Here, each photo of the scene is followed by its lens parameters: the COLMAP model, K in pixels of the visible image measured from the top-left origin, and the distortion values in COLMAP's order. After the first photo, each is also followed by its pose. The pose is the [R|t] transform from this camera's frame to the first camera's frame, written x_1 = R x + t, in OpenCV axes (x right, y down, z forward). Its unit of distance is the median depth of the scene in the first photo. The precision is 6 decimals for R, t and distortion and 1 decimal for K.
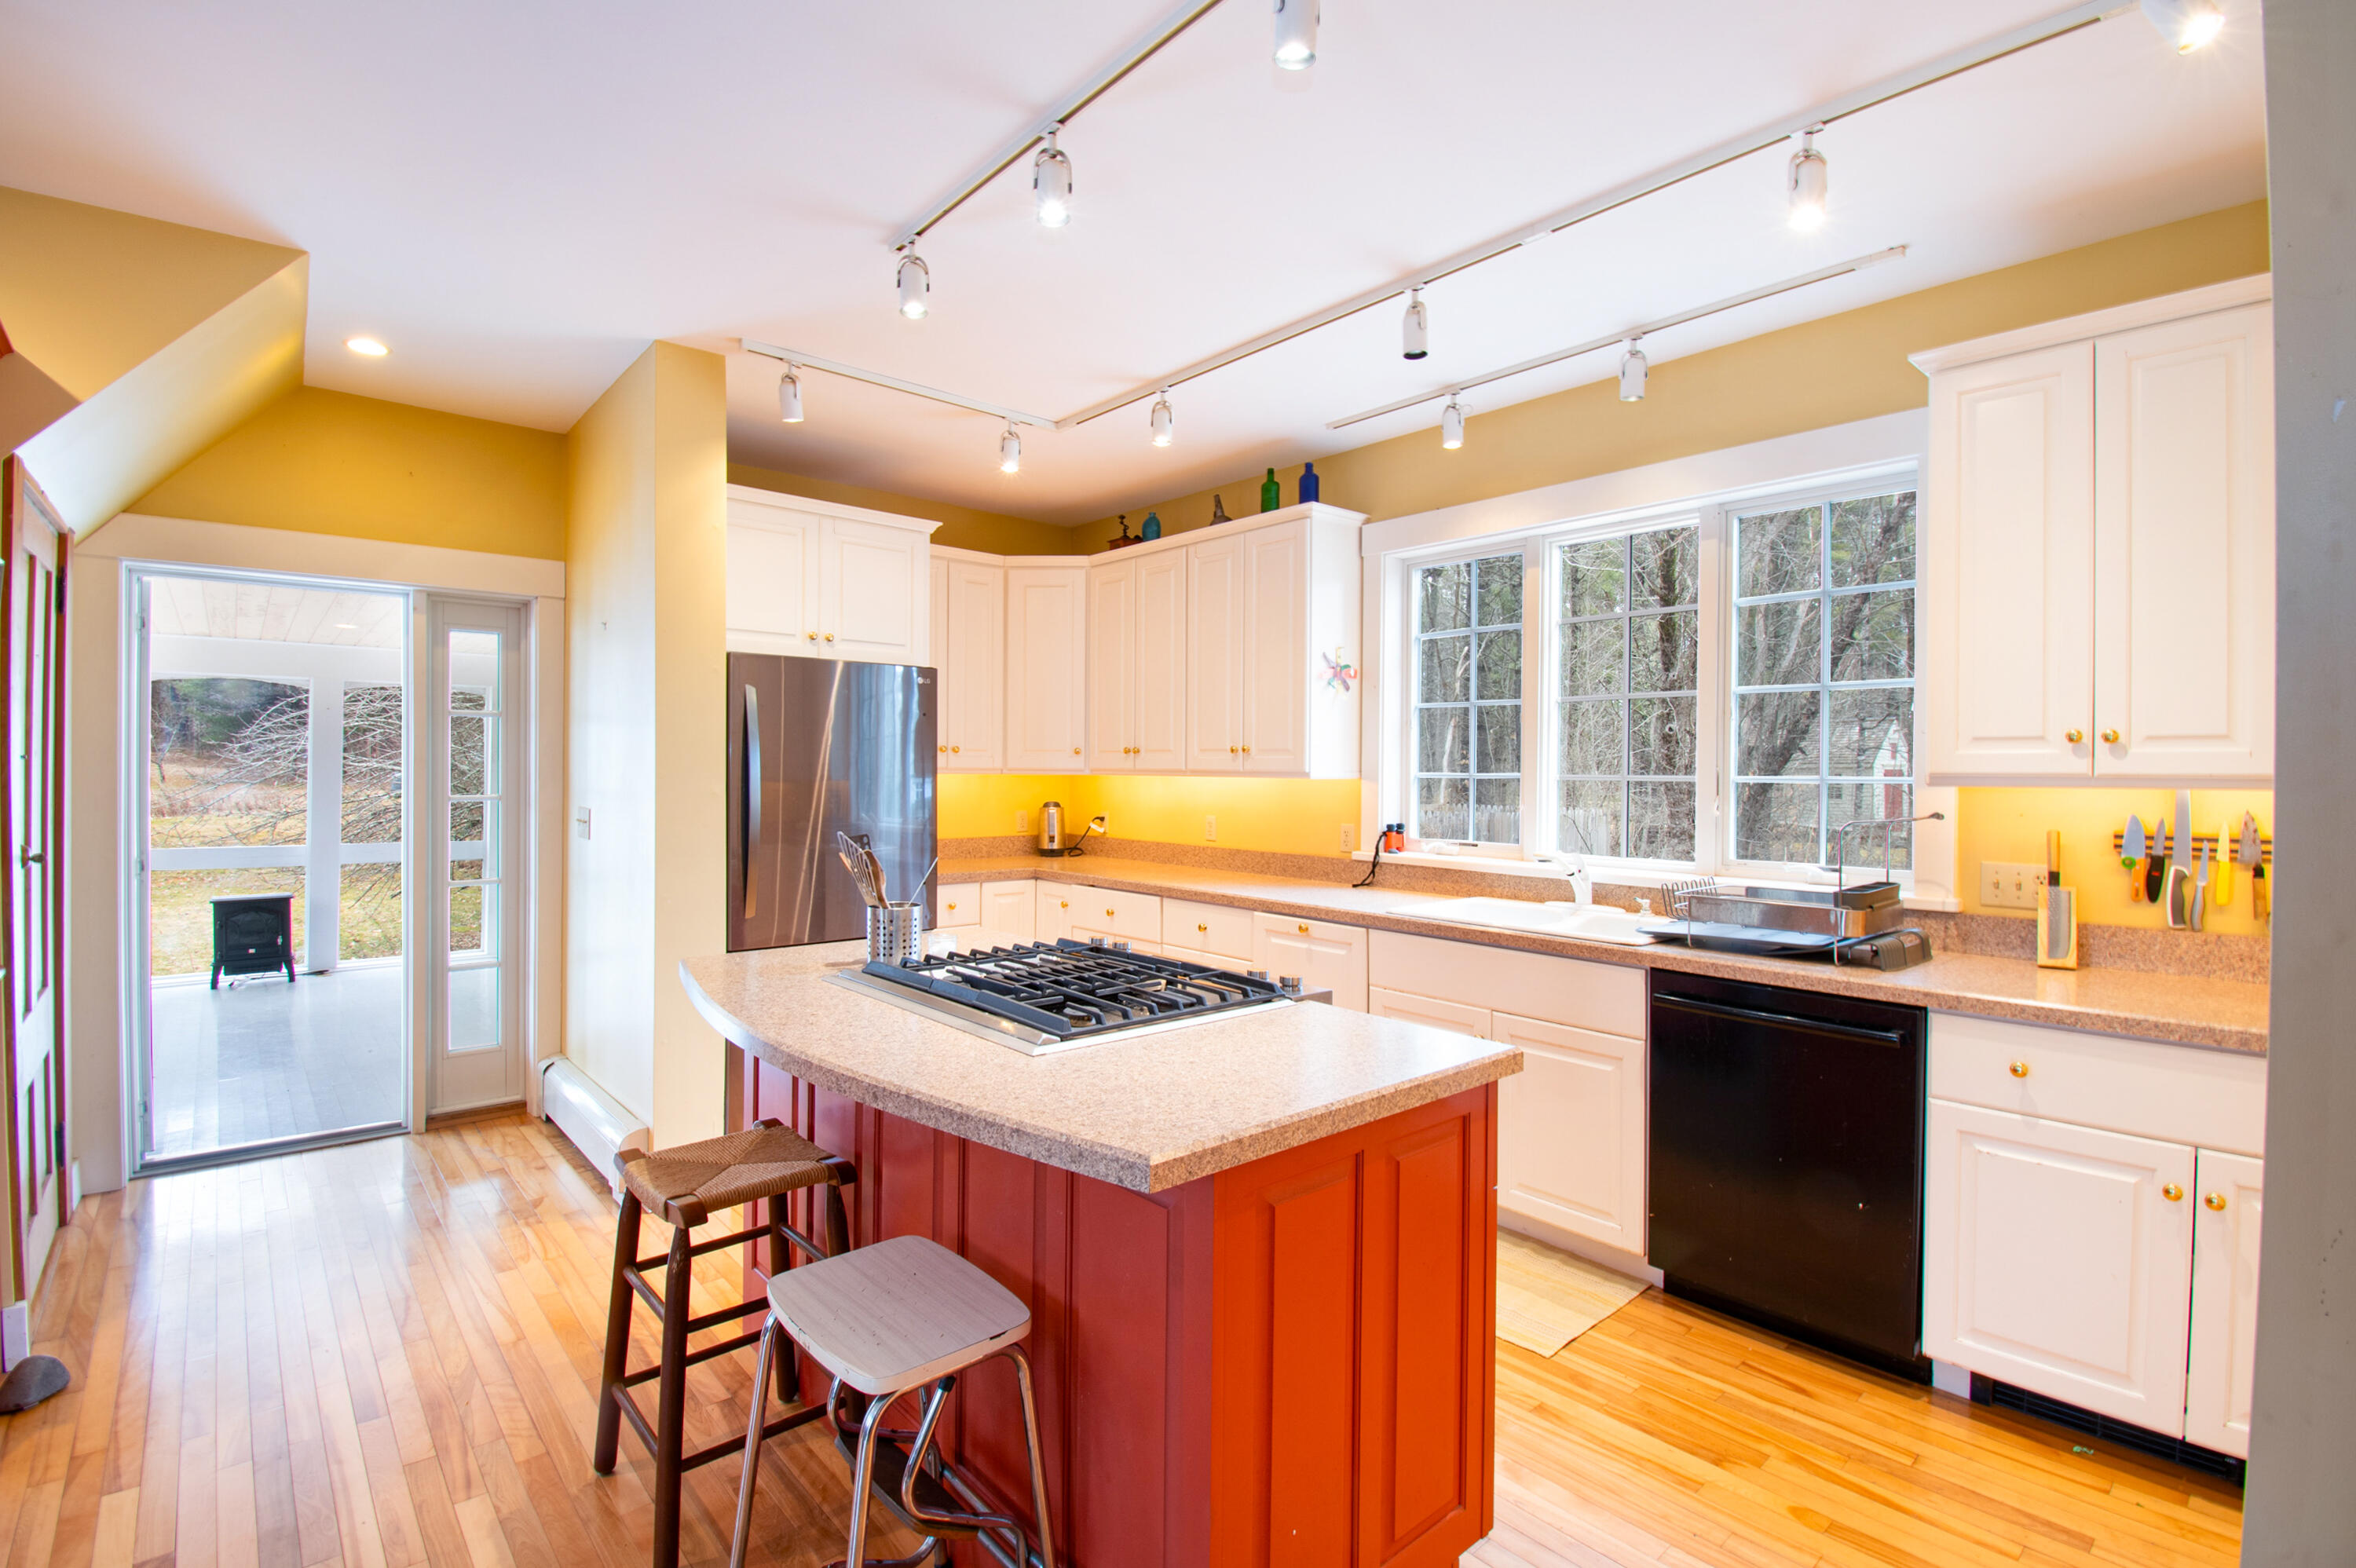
lens RADIAL K [[1073.6, 0, 1170.3], [0, 1073.6, 772.5], [0, 0, 1]] dist [-0.002529, -0.000715]
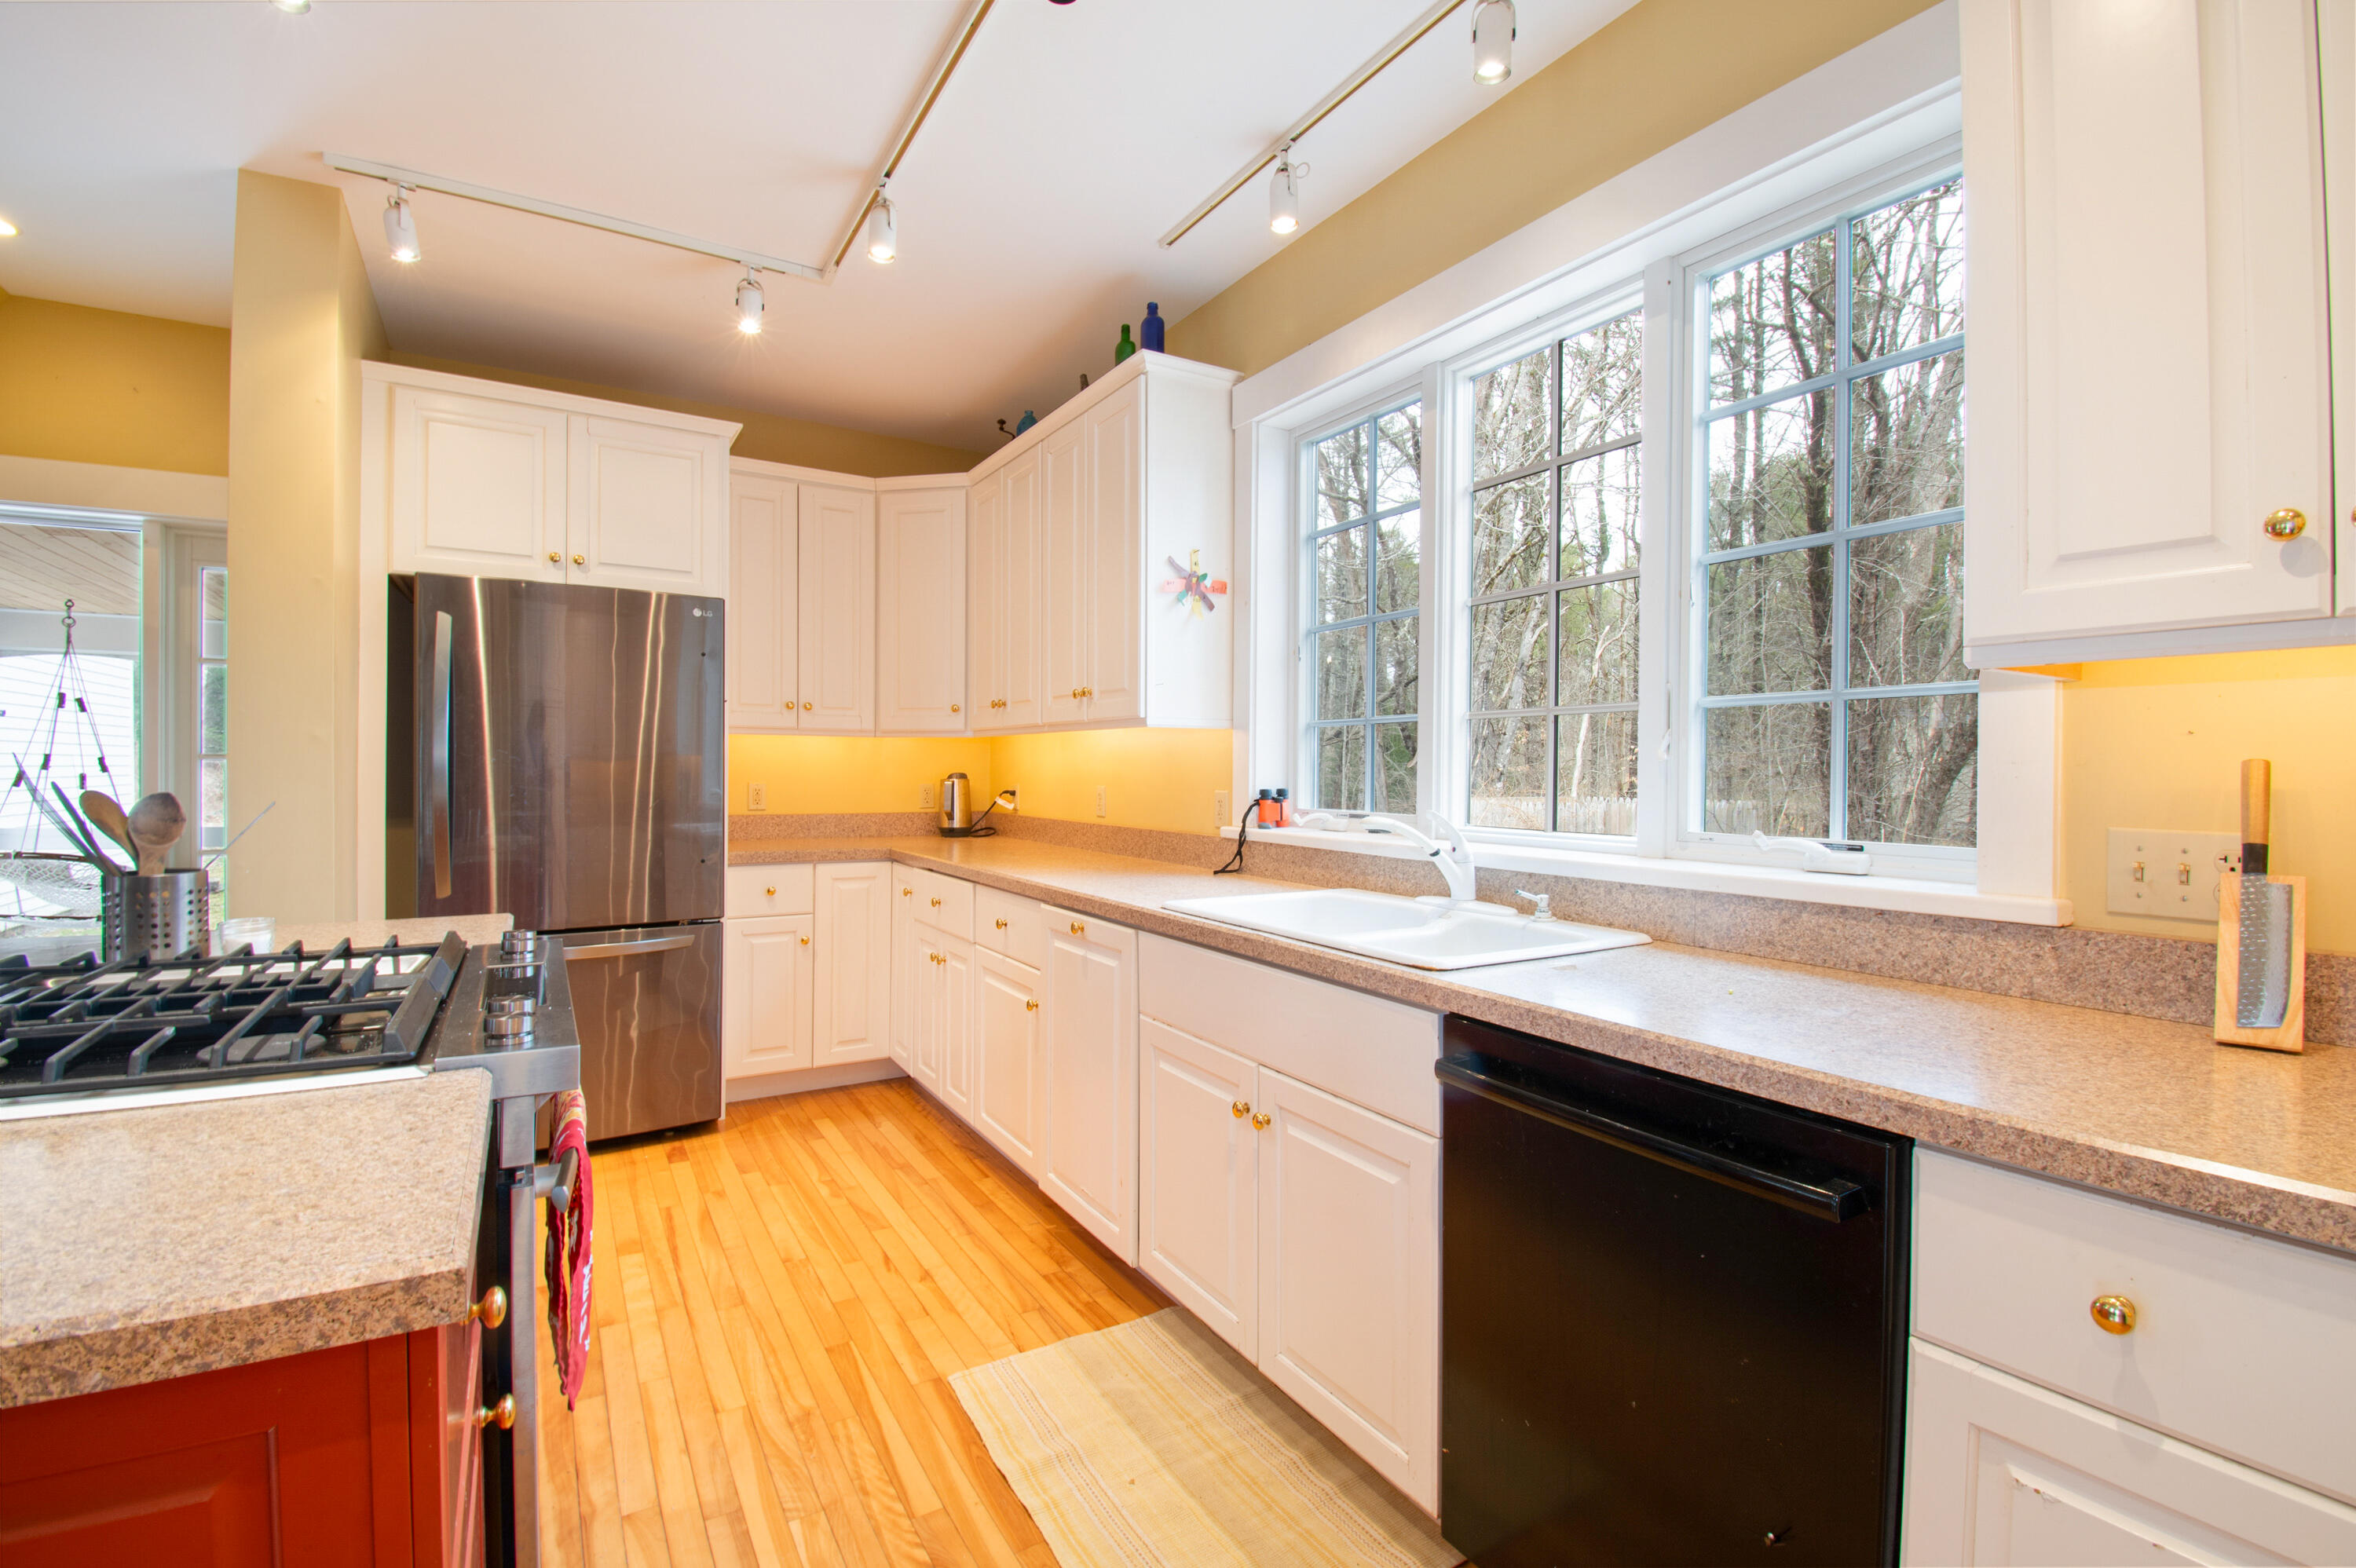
lens RADIAL K [[1032.8, 0, 1184.8], [0, 1032.8, 775.8], [0, 0, 1]] dist [0.002704, -0.011845]
pose [[0.986115, -0.000445, -0.166061, 0.273468], [0.000657, 0.999999, 0.001219, 0.038913], [0.166060, -0.001311, 0.986115, 0.300516]]
